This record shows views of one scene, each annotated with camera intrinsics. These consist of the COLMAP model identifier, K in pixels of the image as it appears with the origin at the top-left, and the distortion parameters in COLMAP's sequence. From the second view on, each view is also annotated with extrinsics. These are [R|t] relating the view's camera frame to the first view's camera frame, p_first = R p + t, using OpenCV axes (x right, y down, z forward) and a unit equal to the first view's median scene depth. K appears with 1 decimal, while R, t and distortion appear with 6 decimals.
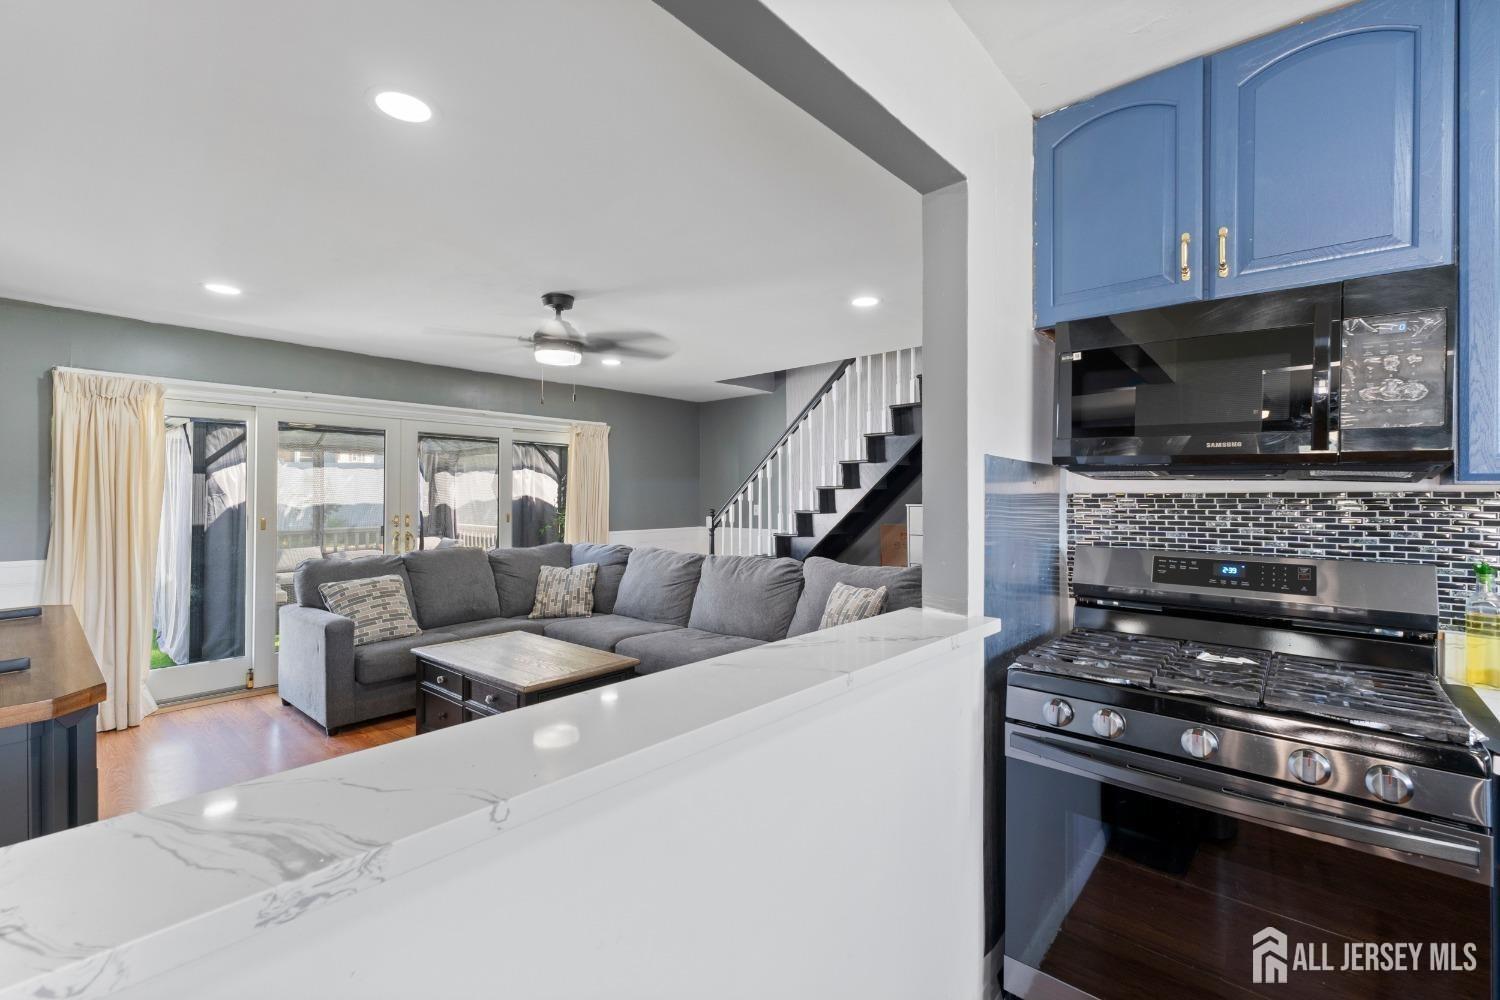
lens RADIAL K [[658.5, 0, 745.6], [0, 658.5, 494.2], [0, 0, 1]] dist [-0.000658, -0.000066]
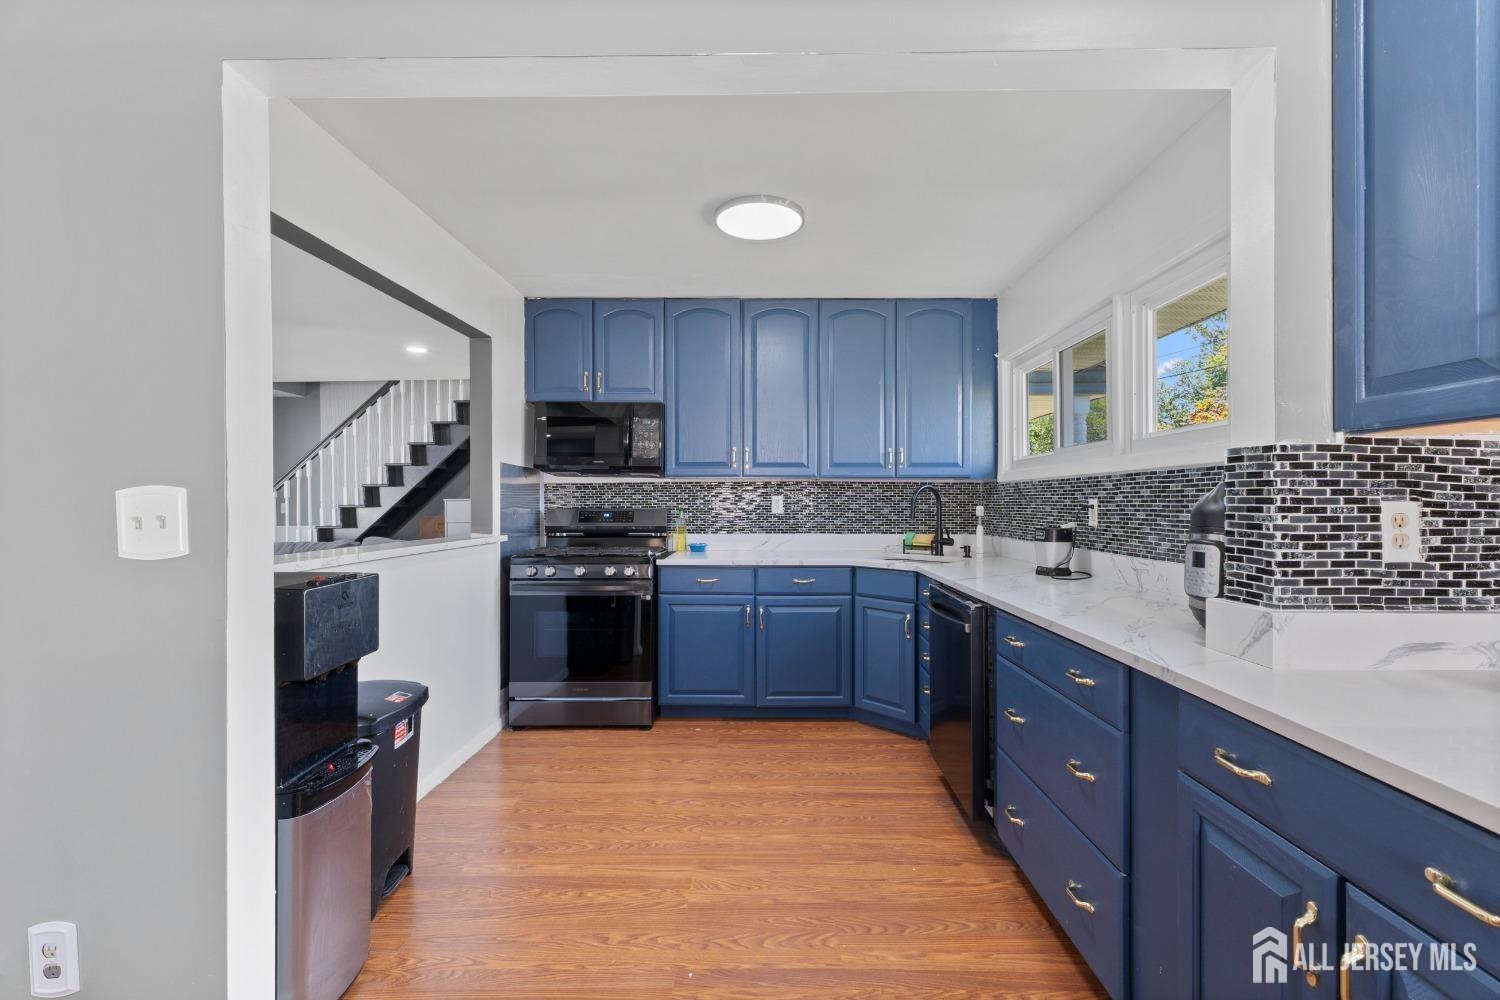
lens RADIAL K [[652.5, 0, 757.2], [0, 652.5, 501.2], [0, 0, 1]] dist [0.002354, 0.000086]
pose [[0.759041, -0.003275, 0.651035, -0.134426], [0.003865, 0.999992, 0.000525, 0.023676], [-0.651032, 0.002118, 0.759048, -0.402181]]
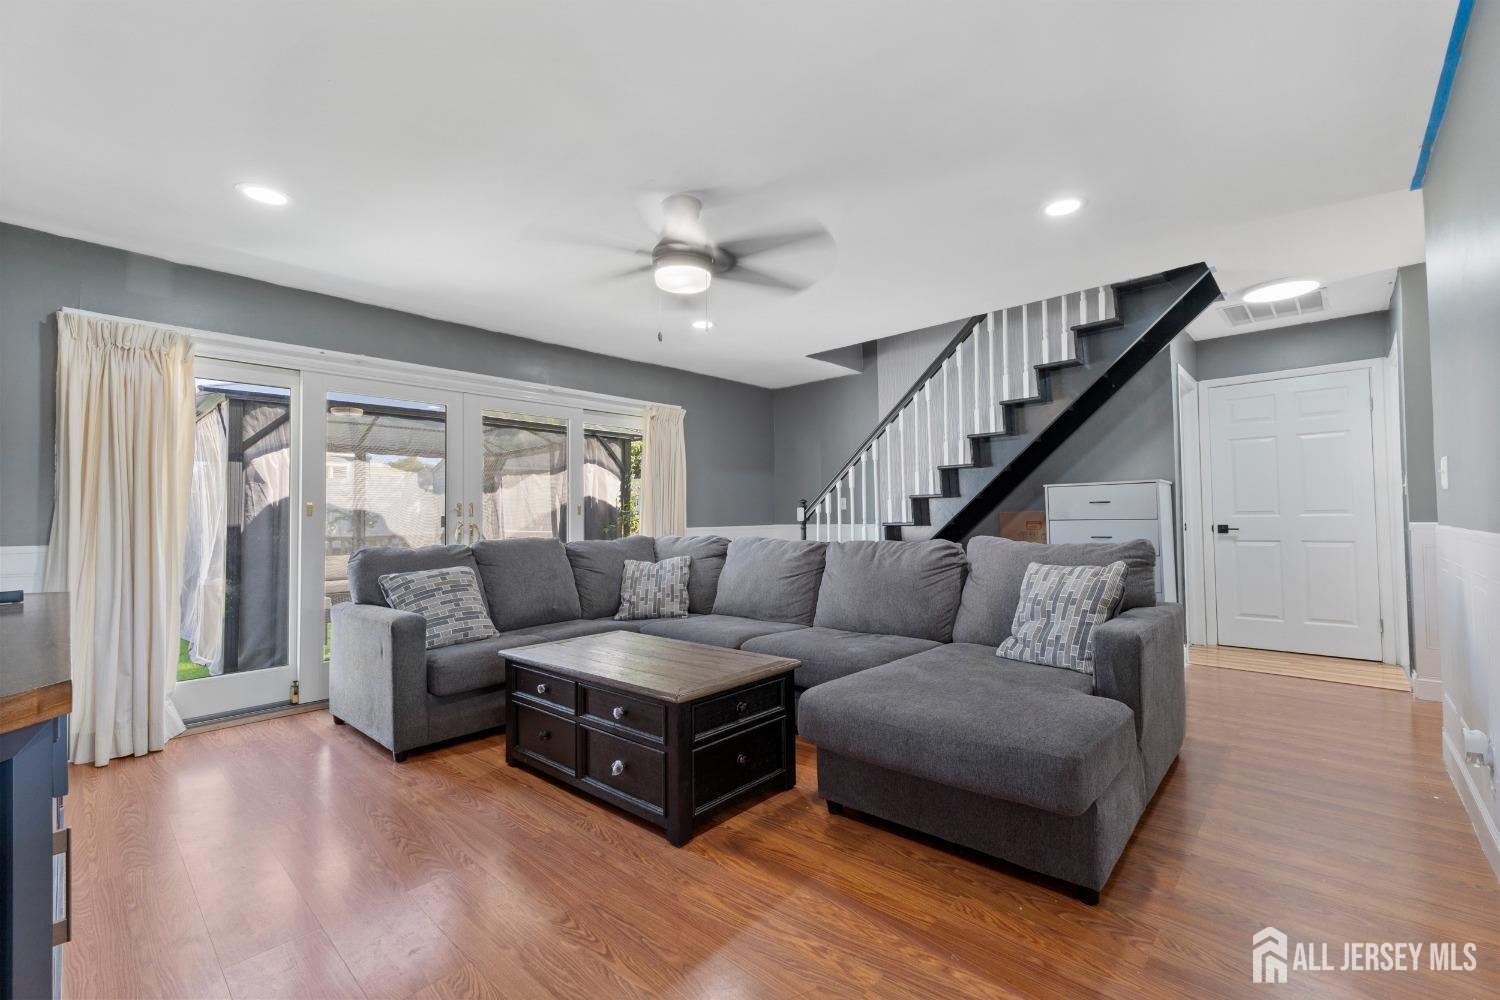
lens RADIAL K [[652.5, 0, 757.2], [0, 652.5, 501.2], [0, 0, 1]] dist [0.002354, 0.000086]
pose [[0.999719, -0.013124, -0.019757, -0.131631], [0.012801, 0.999783, -0.016431, 0.052702], [0.019969, 0.016173, 0.999670, 0.159772]]
